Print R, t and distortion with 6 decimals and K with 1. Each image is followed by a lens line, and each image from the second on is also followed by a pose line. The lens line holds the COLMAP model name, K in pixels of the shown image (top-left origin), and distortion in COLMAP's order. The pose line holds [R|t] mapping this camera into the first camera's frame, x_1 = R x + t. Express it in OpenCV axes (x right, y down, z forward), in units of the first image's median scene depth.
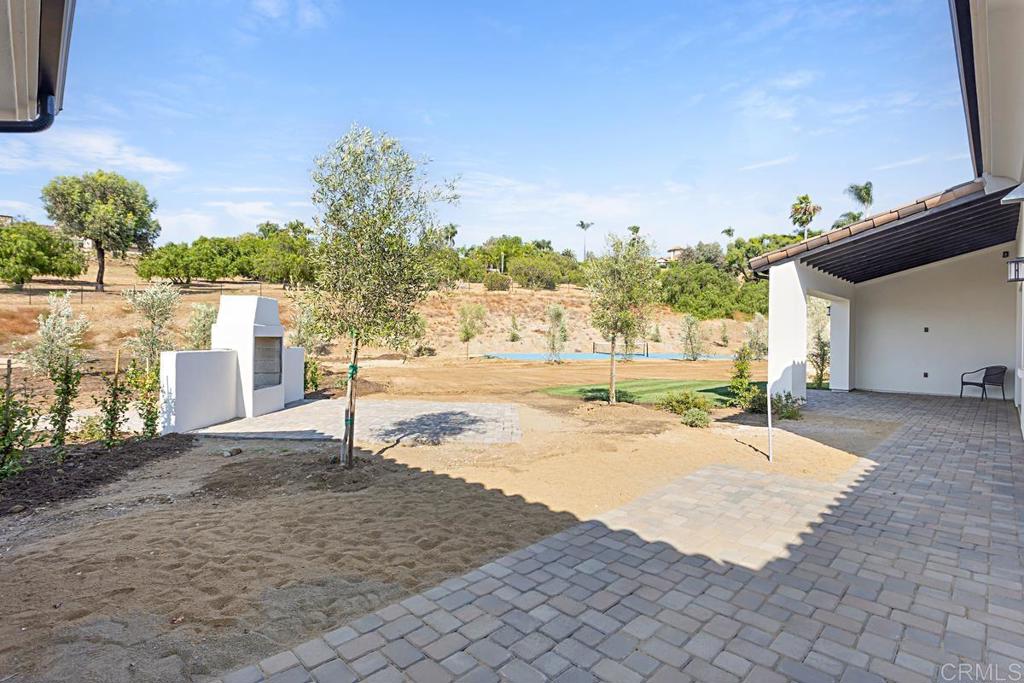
lens RADIAL K [[487.2, 0, 512.1], [0, 487.2, 341.0], [0, 0, 1]] dist [0.000063, 0.001393]
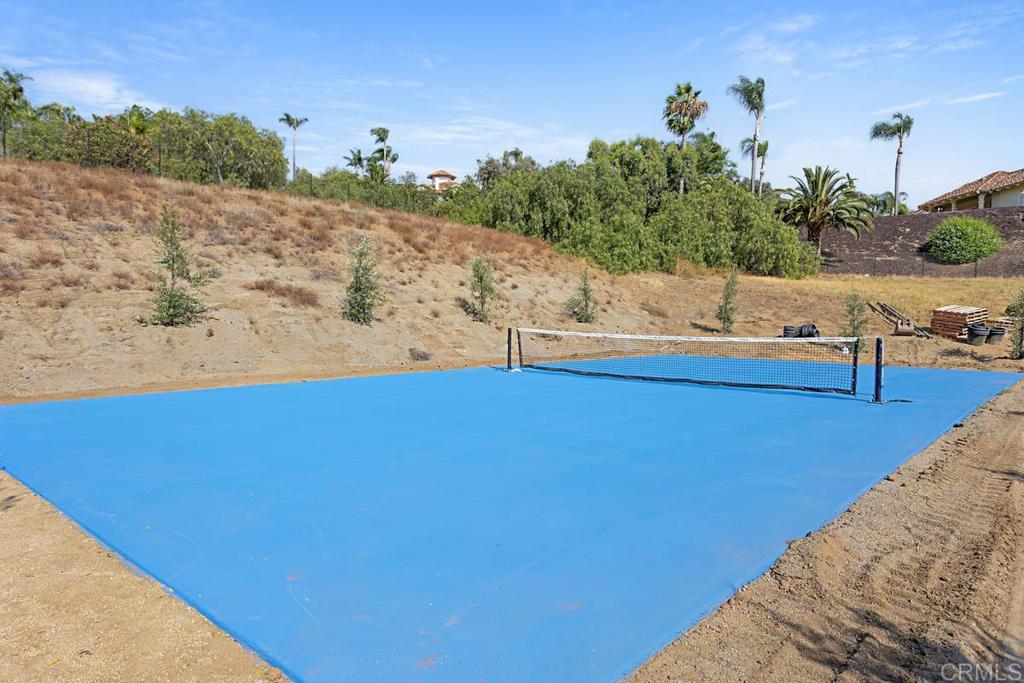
lens RADIAL K [[644.5, 0, 508.1], [0, 644.5, 333.8], [0, 0, 1]] dist [0.003375, 0.001072]
pose [[0.877729, -0.014530, 0.478936, -0.004061], [0.000299, 0.999557, 0.029777, -0.003832], [-0.479156, -0.025993, 0.877345, 0.538899]]
